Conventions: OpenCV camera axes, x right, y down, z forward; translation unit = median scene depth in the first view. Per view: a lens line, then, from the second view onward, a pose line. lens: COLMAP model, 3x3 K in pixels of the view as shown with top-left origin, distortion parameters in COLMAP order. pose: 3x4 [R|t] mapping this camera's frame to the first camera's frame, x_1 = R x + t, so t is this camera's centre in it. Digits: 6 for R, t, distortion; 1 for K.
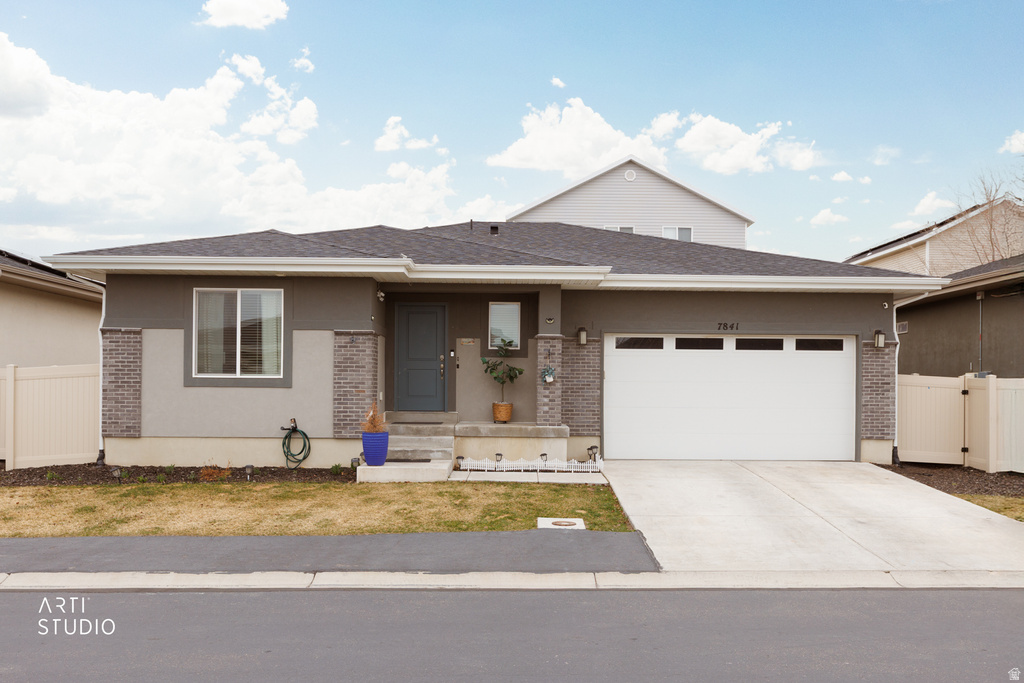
lens RADIAL K [[888.9, 0, 514.4], [0, 888.9, 373.5], [0, 0, 1]] dist [-0.002743, -0.004504]
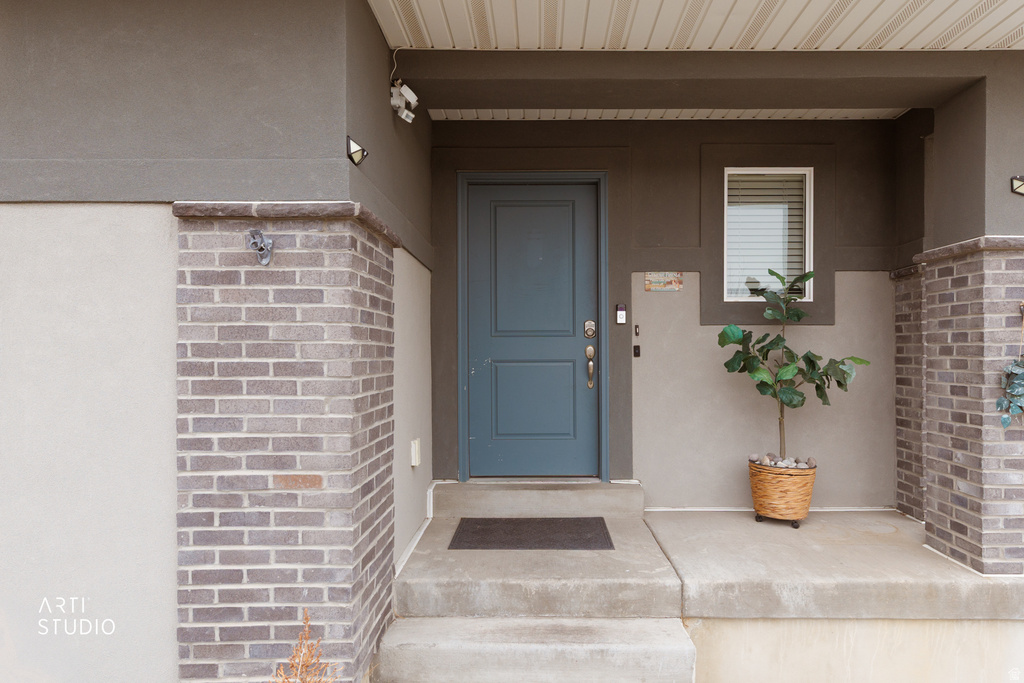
lens RADIAL K [[459.8, 0, 515.5], [0, 459.8, 344.8], [0, 0, 1]] dist [0.001859, -0.001087]
pose [[0.999759, -0.010960, -0.019000, -0.116288], [0.011122, 0.999902, 0.008447, -0.013690], [0.018906, -0.008656, 0.999784, 0.877253]]
